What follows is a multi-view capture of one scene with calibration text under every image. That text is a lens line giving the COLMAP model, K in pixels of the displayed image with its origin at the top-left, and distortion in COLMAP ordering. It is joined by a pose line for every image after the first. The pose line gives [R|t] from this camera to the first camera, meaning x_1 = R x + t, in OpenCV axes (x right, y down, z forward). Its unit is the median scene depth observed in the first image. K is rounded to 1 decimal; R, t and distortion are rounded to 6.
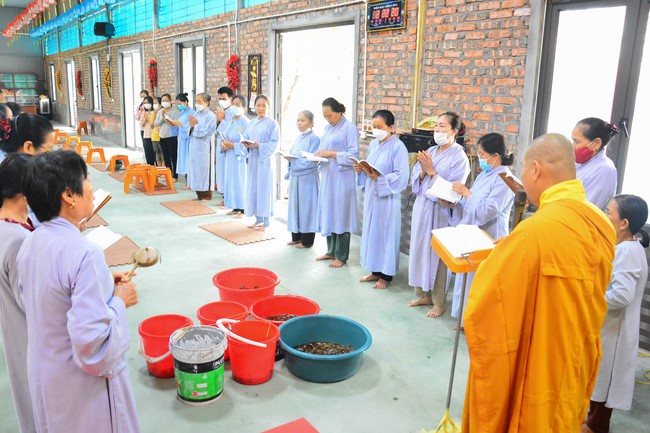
lens RADIAL K [[504.3, 0, 325.0], [0, 504.3, 216.5], [0, 0, 1]] dist [-0.140084, 0.001191]
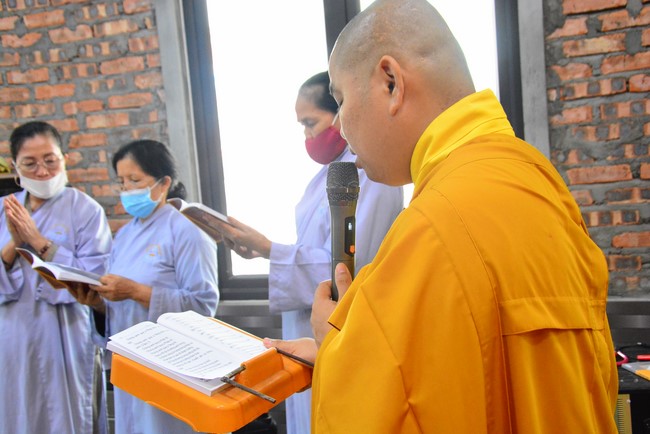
lens RADIAL K [[903.7, 0, 325.0], [0, 903.7, 217.0], [0, 0, 1]] dist [-0.002221, 0.734008]
pose [[0.822020, -0.148668, 0.549709, -0.004108], [0.236767, 0.967154, -0.092491, 0.017150], [-0.517903, 0.206182, 0.830220, 0.133169]]
